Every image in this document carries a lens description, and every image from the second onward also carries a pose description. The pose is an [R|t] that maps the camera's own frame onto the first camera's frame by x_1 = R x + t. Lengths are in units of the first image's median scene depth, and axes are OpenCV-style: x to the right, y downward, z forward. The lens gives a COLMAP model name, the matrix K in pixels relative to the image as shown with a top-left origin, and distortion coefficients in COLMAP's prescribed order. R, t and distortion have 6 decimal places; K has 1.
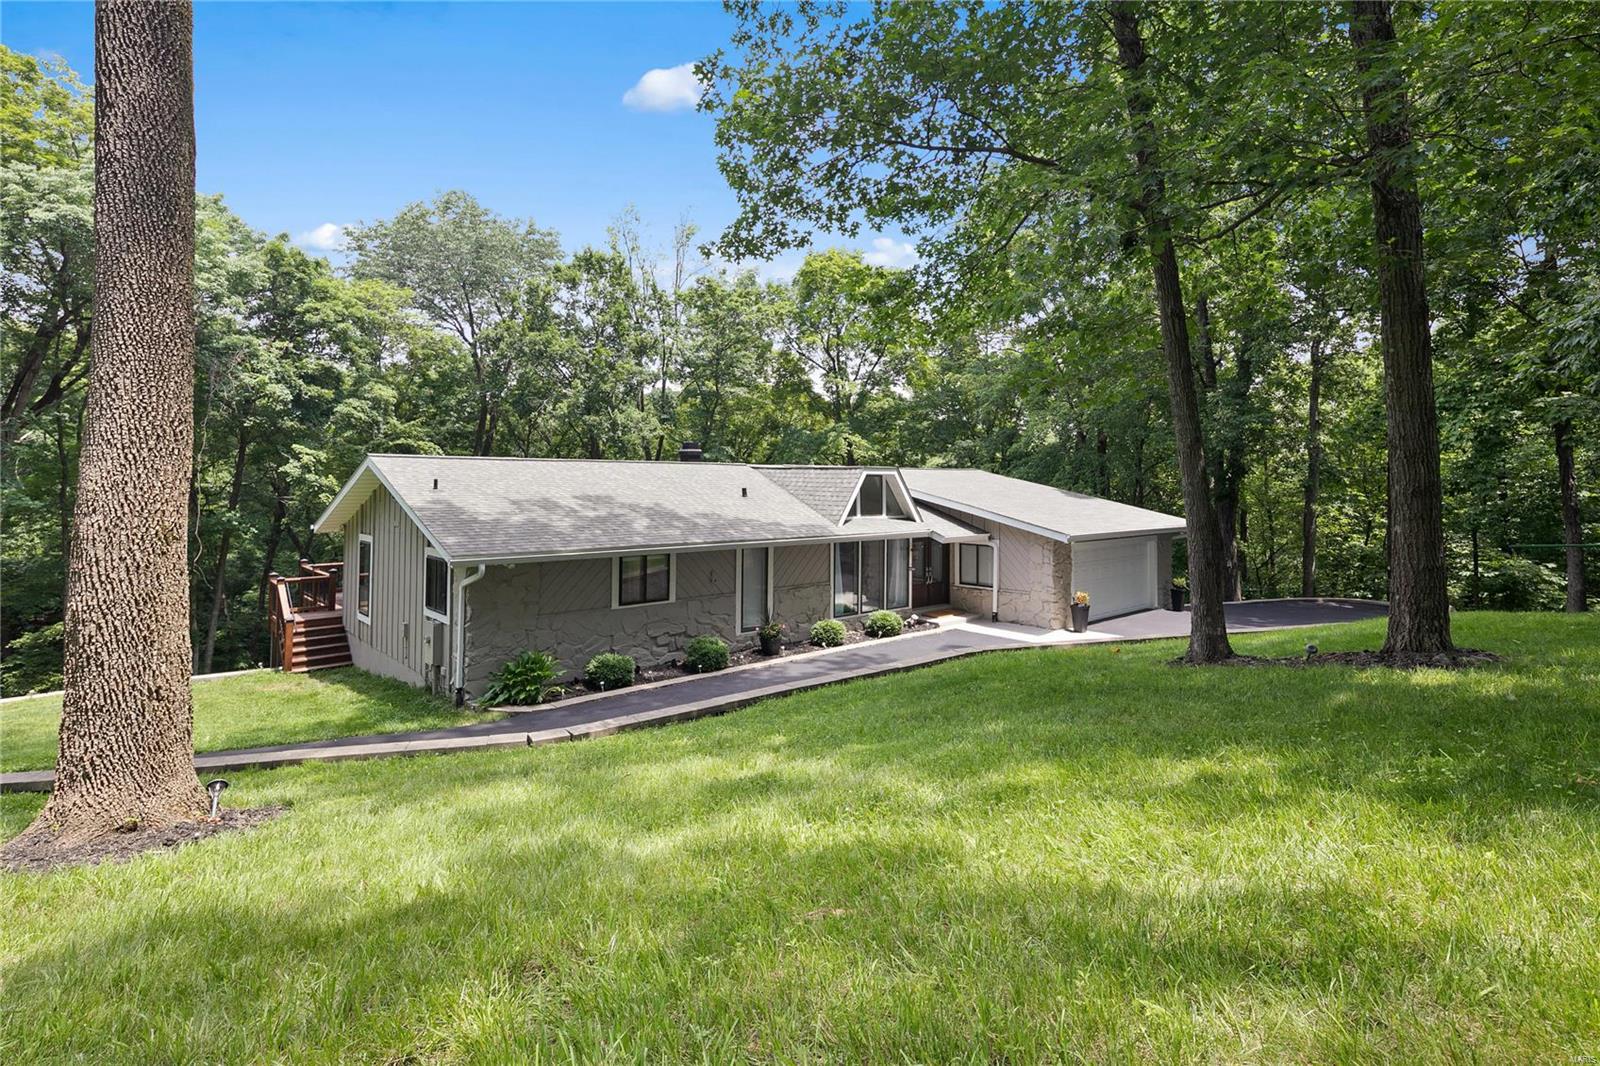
lens RADIAL K [[782.2, 0, 725.2], [0, 782.2, 481.4], [0, 0, 1]] dist [-0.020690, -0.000323]
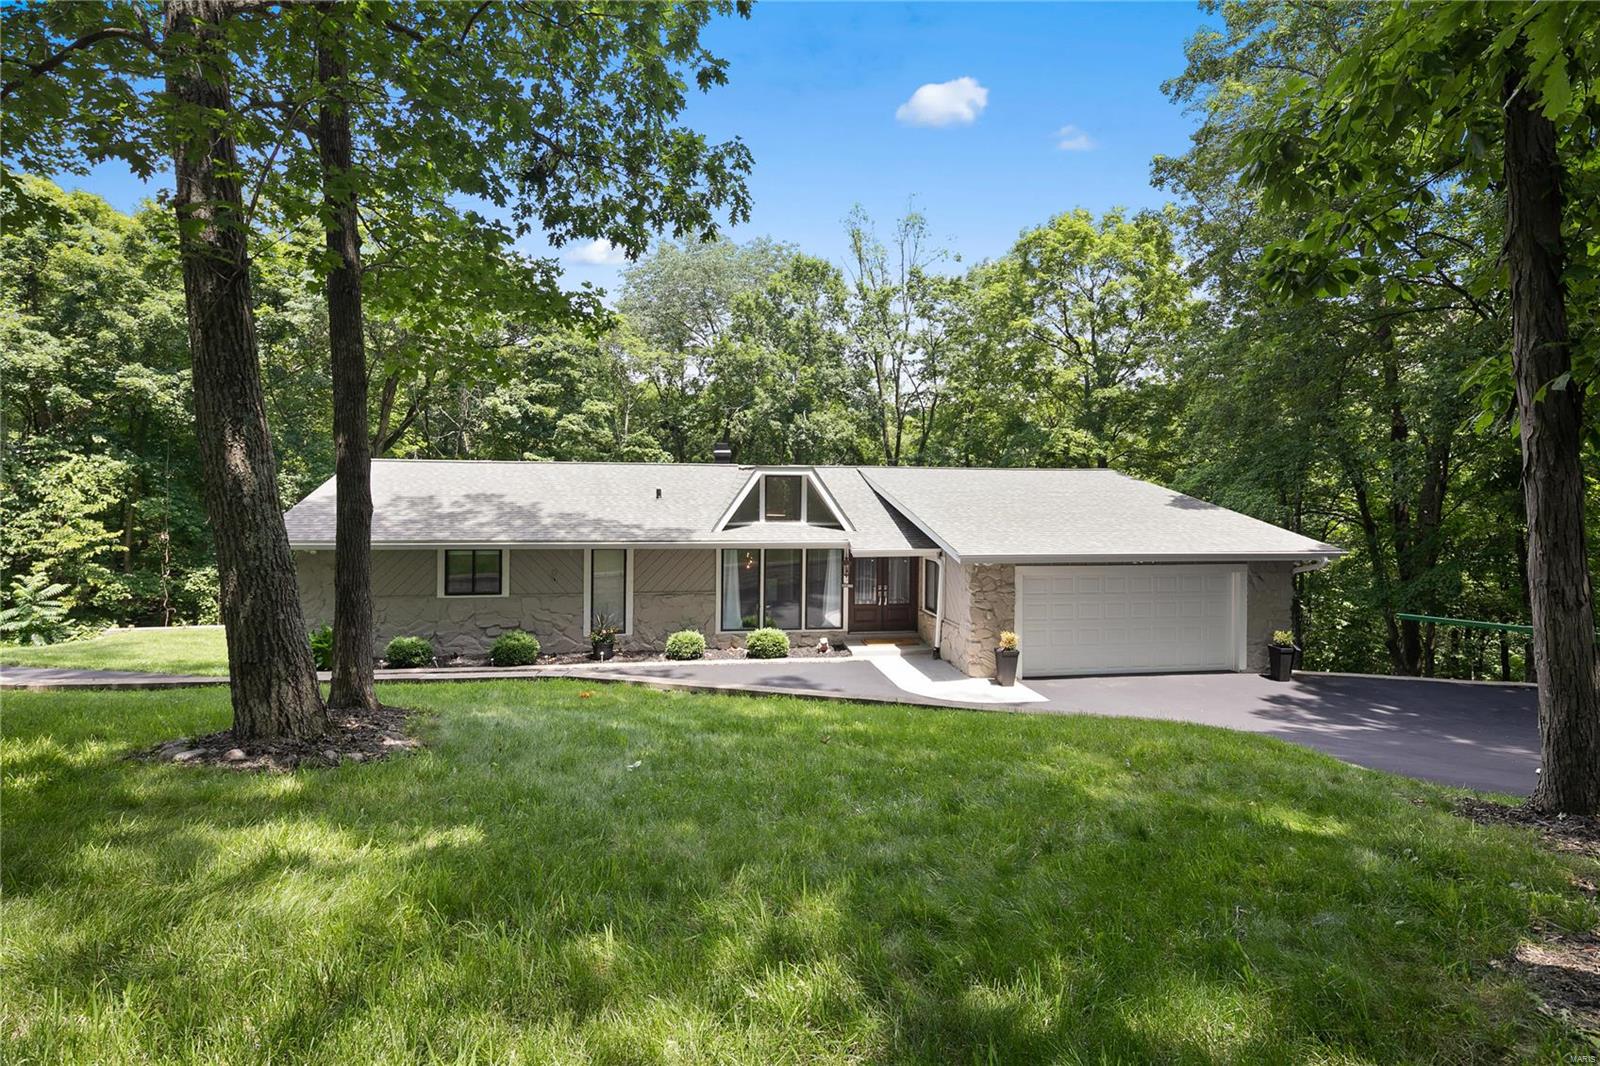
lens RADIAL K [[782.2, 0, 845.5], [0, 782.2, 484.3], [0, 0, 1]] dist [-0.020690, -0.000323]
pose [[0.853548, 0.001480, -0.521012, 0.688809], [-0.002549, 0.999996, -0.001336, 0.003049], [0.521008, 0.002469, 0.853548, 0.274893]]
